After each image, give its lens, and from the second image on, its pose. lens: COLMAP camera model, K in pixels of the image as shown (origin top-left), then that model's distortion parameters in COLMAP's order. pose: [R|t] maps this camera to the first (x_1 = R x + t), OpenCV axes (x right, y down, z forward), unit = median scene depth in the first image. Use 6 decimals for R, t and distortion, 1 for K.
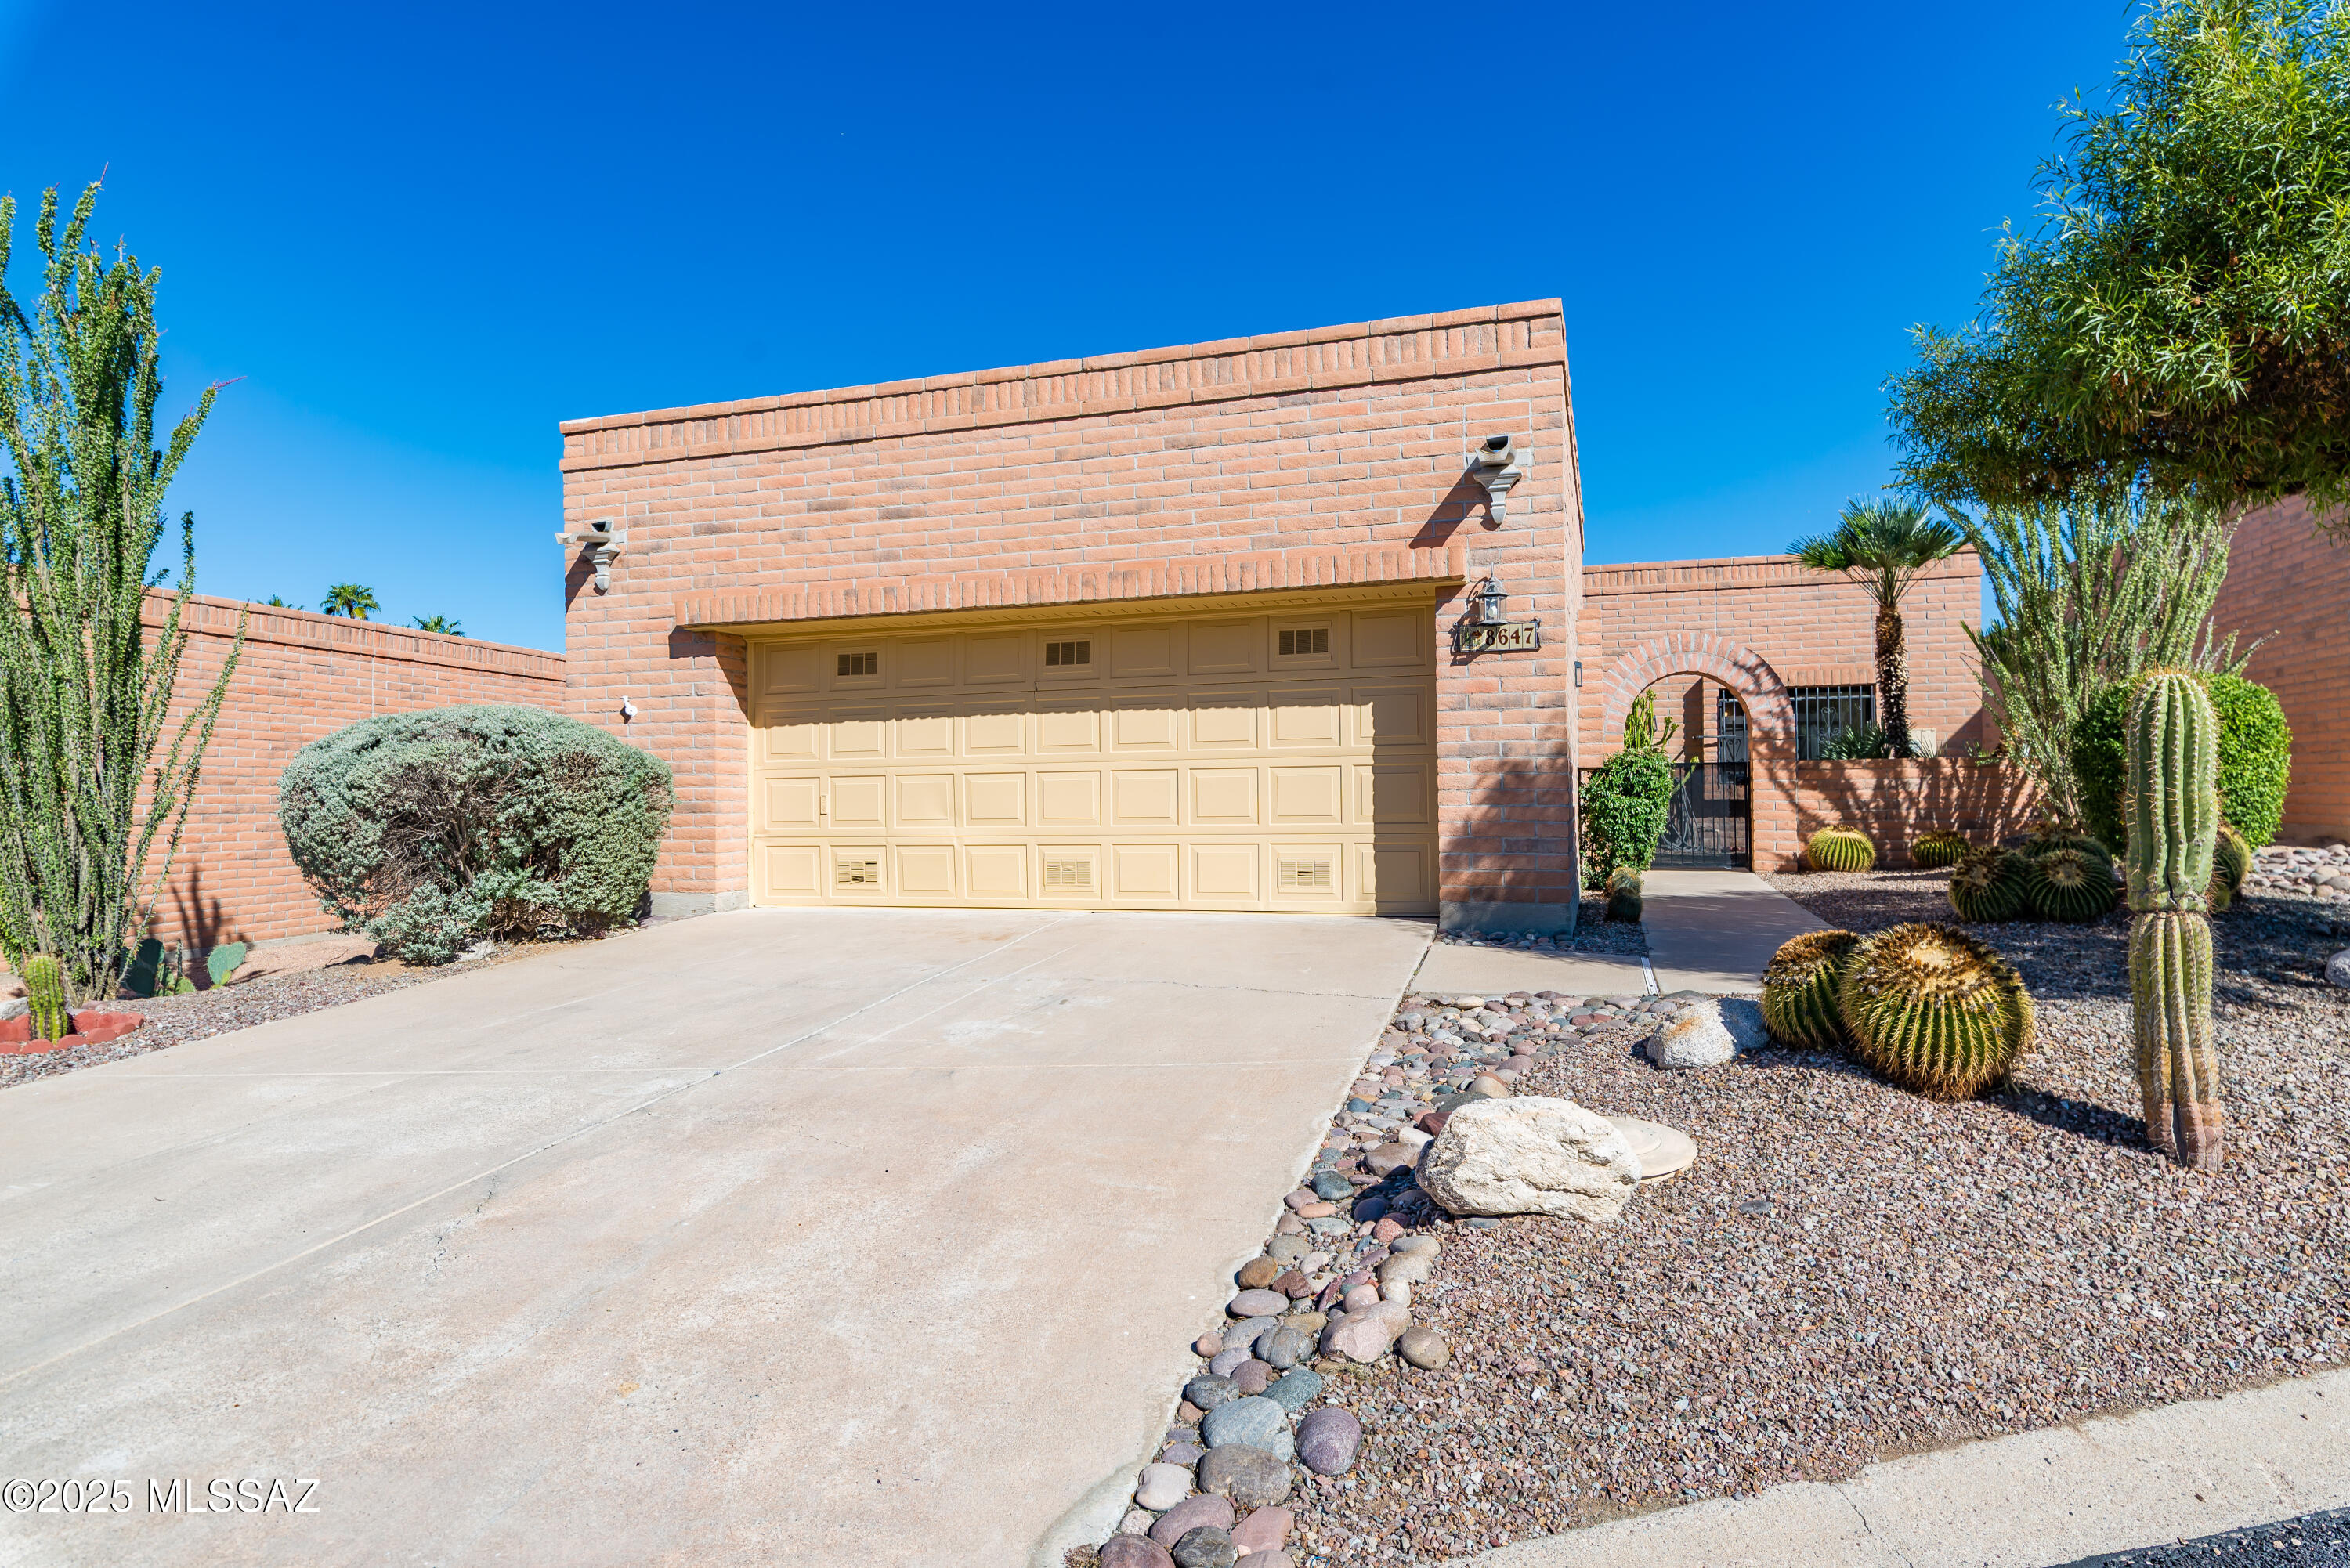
lens RADIAL K [[1276.6, 0, 1186.6], [0, 1276.6, 780.1], [0, 0, 1]] dist [0.001130, 0.000051]
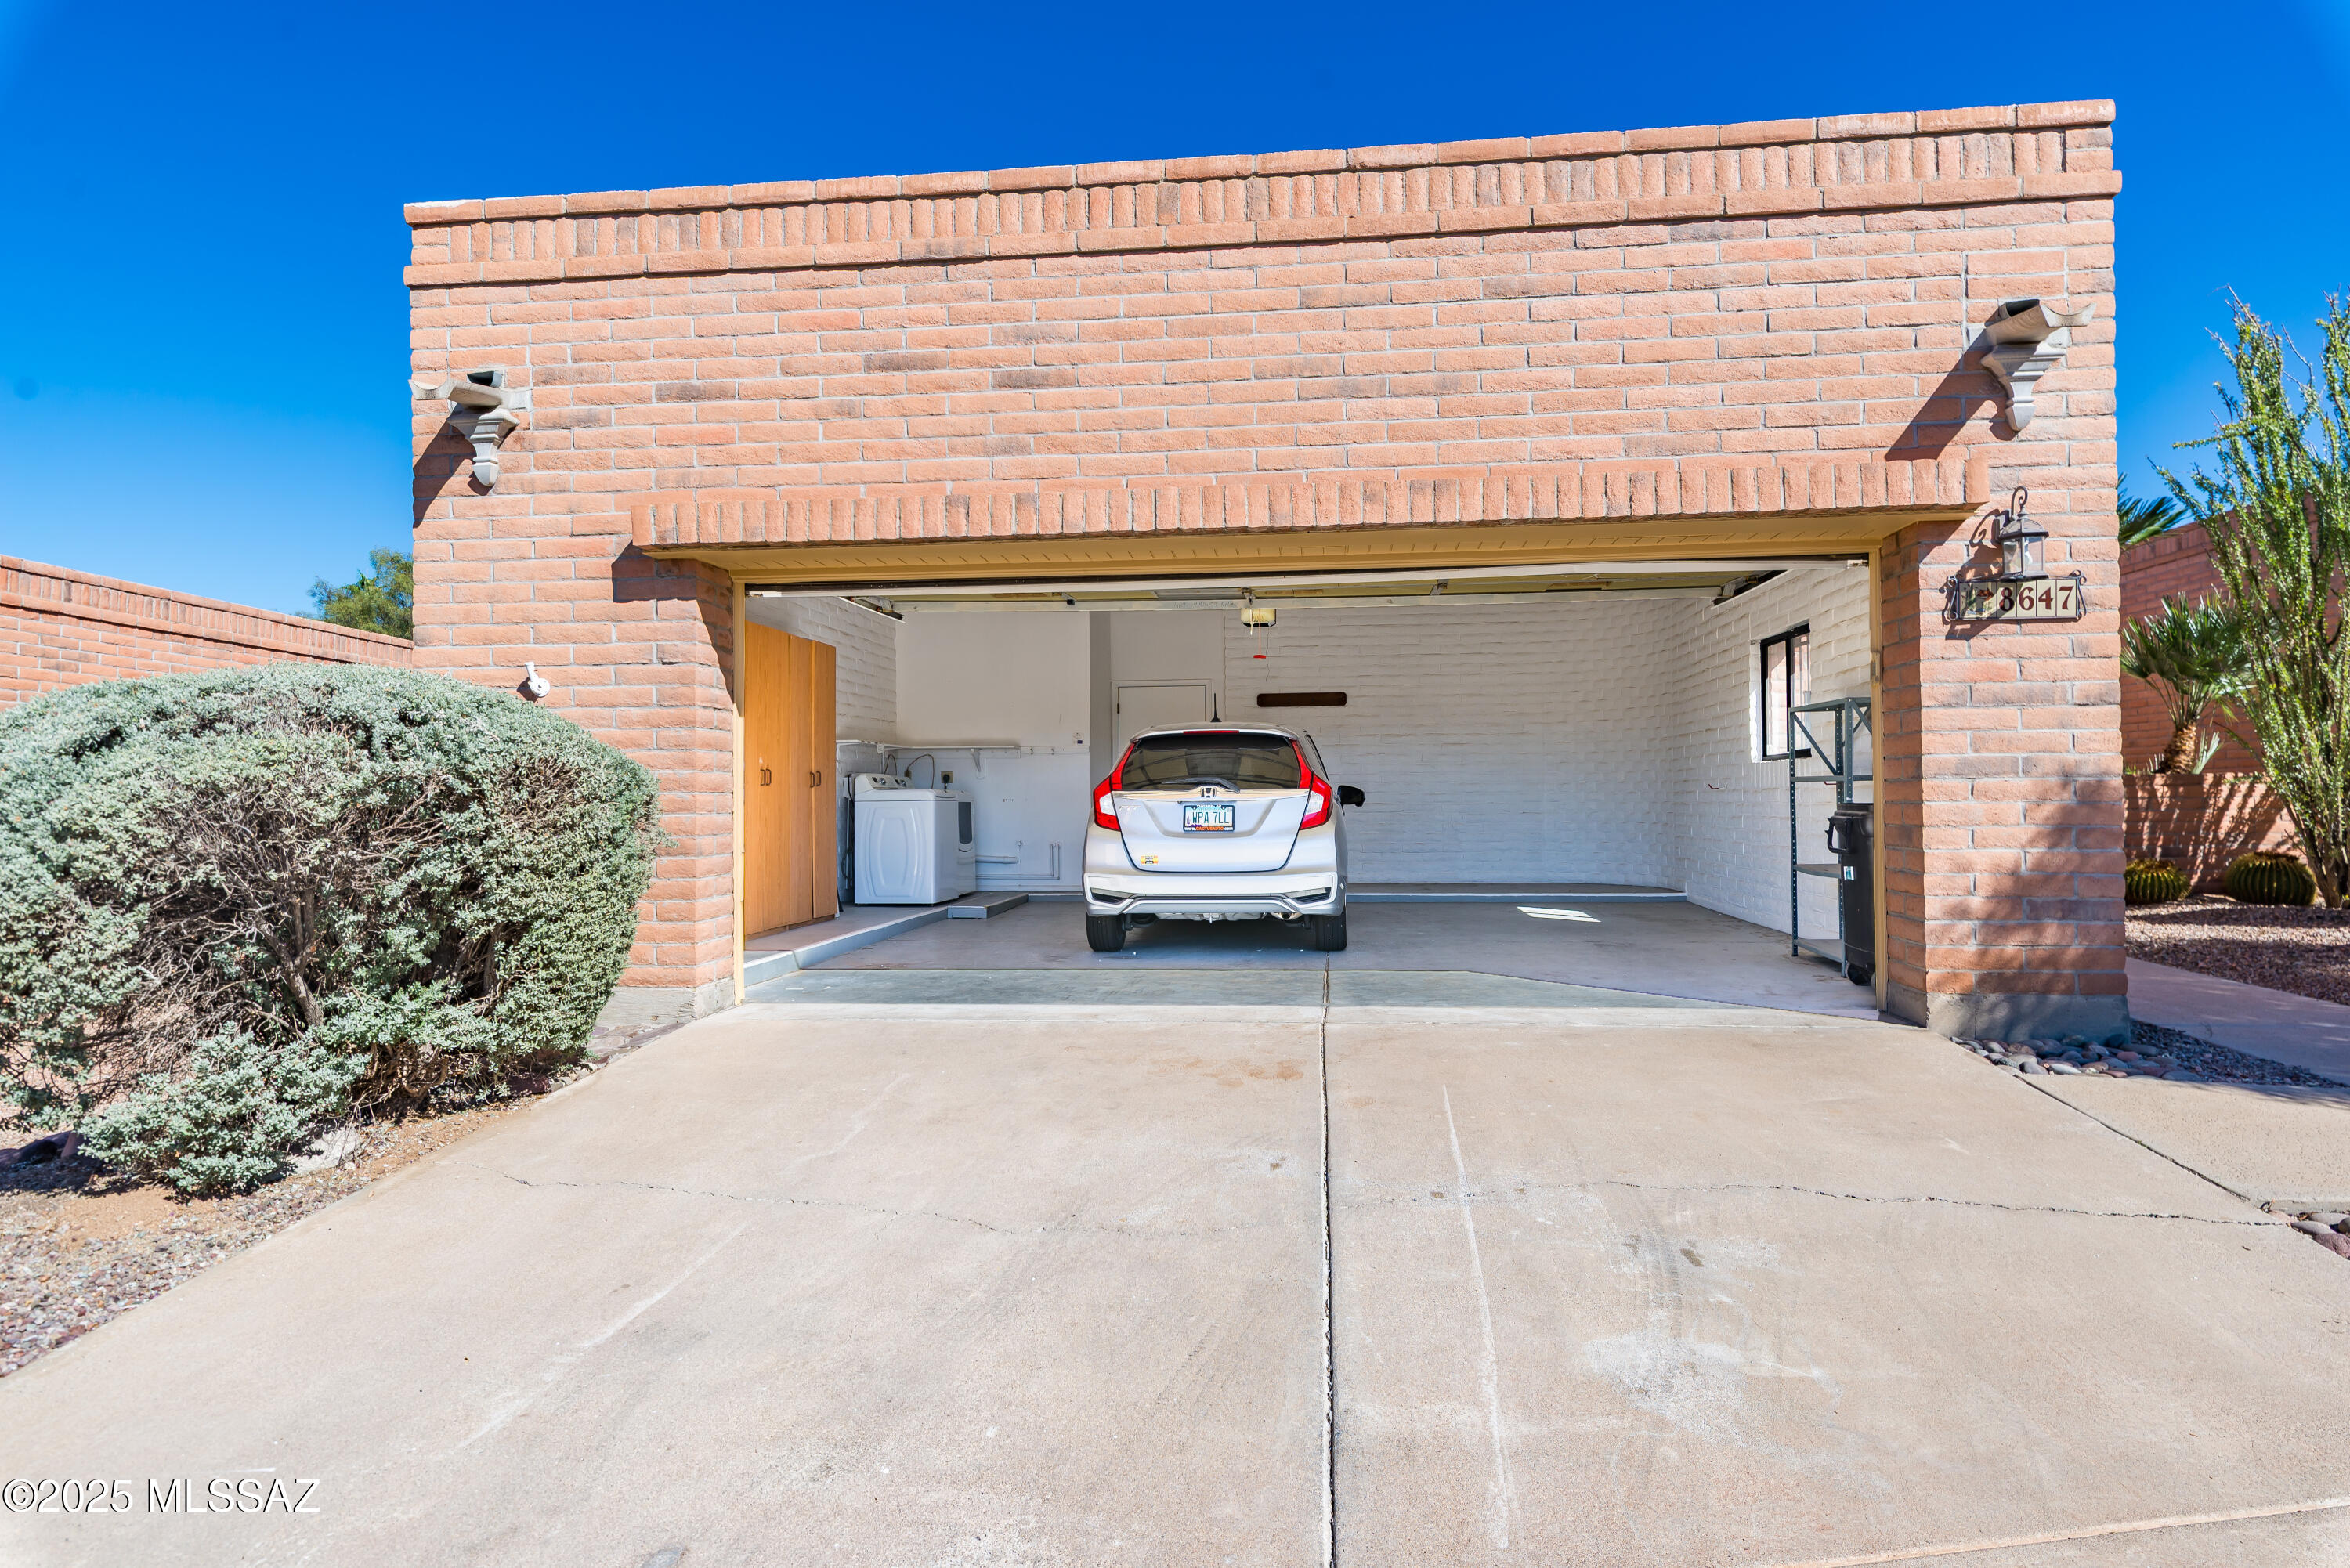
lens RADIAL K [[1276.6, 0, 1183.4], [0, 1276.6, 782.7], [0, 0, 1]] dist [0.001130, 0.000051]
pose [[0.979232, 0.004950, 0.202684, -0.282133], [-0.005109, 0.999987, 0.000261, -0.011553], [-0.202680, -0.001292, 0.979244, 0.377222]]
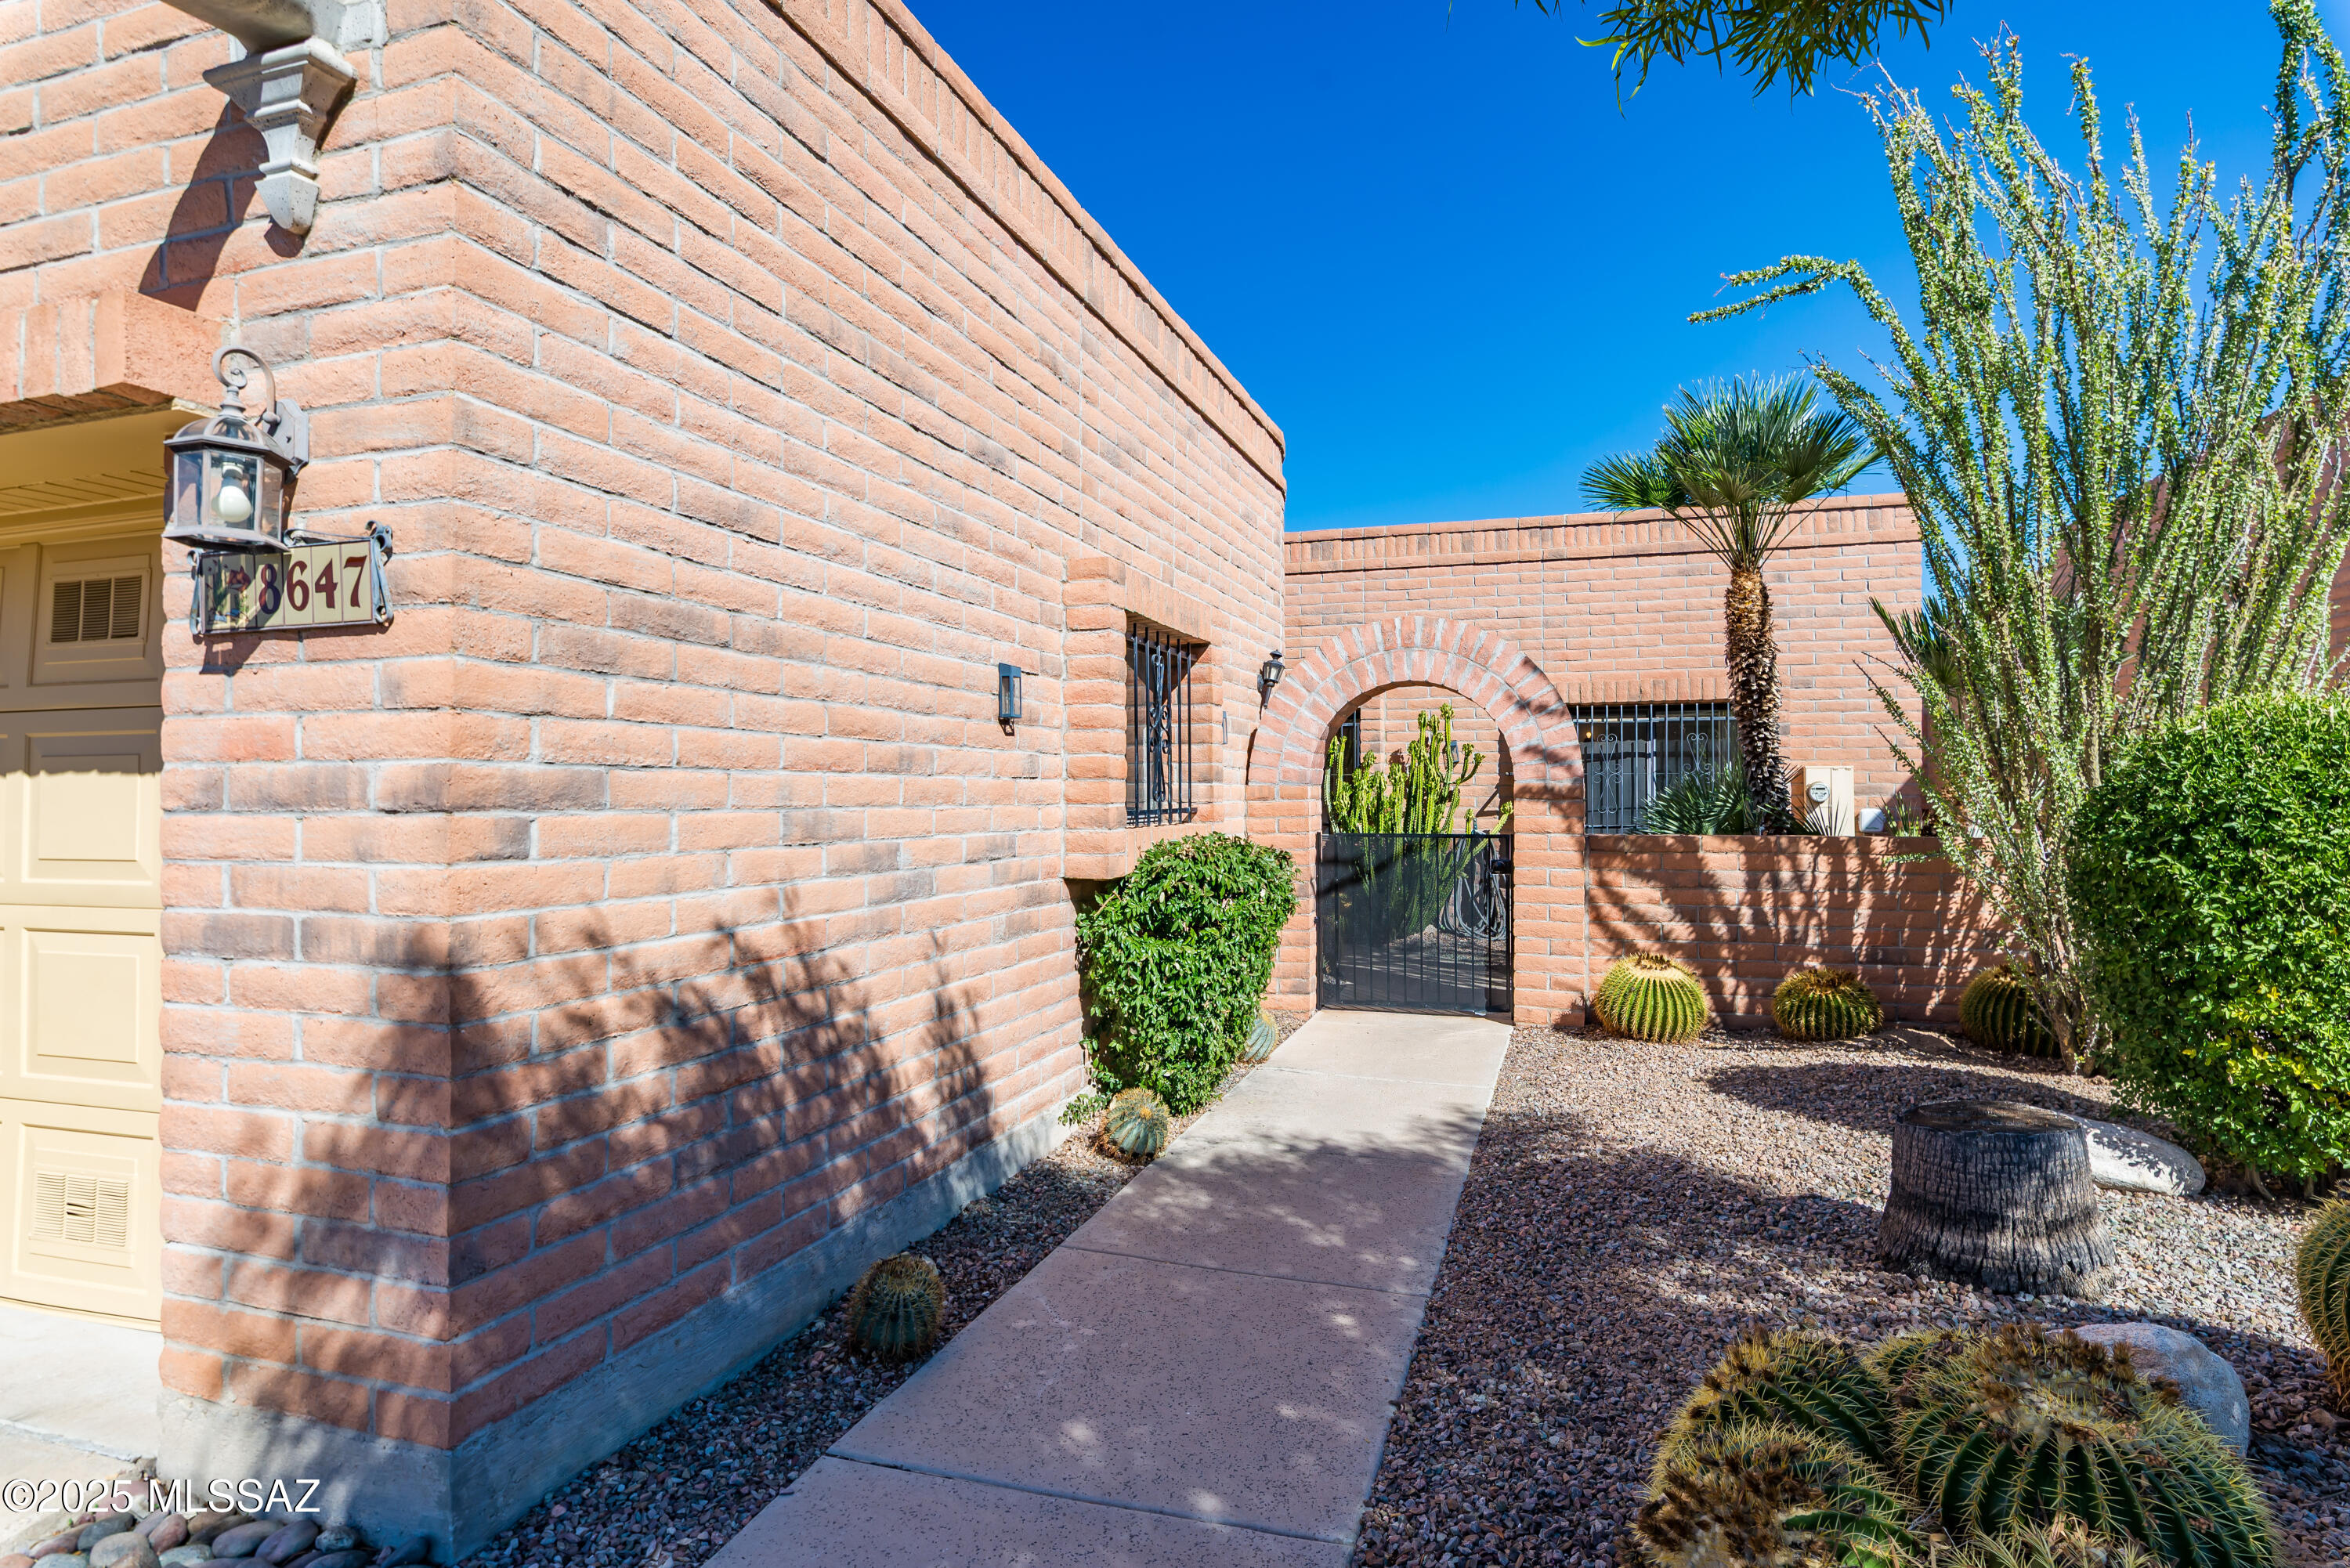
lens RADIAL K [[1276.6, 0, 1149.9], [0, 1276.6, 777.9], [0, 0, 1]] dist [0.001130, 0.000051]
pose [[0.999948, 0.007347, -0.007118, 0.404735], [-0.007350, 0.999973, -0.000356, -0.057531], [0.007115, 0.000409, 0.999975, 0.596839]]
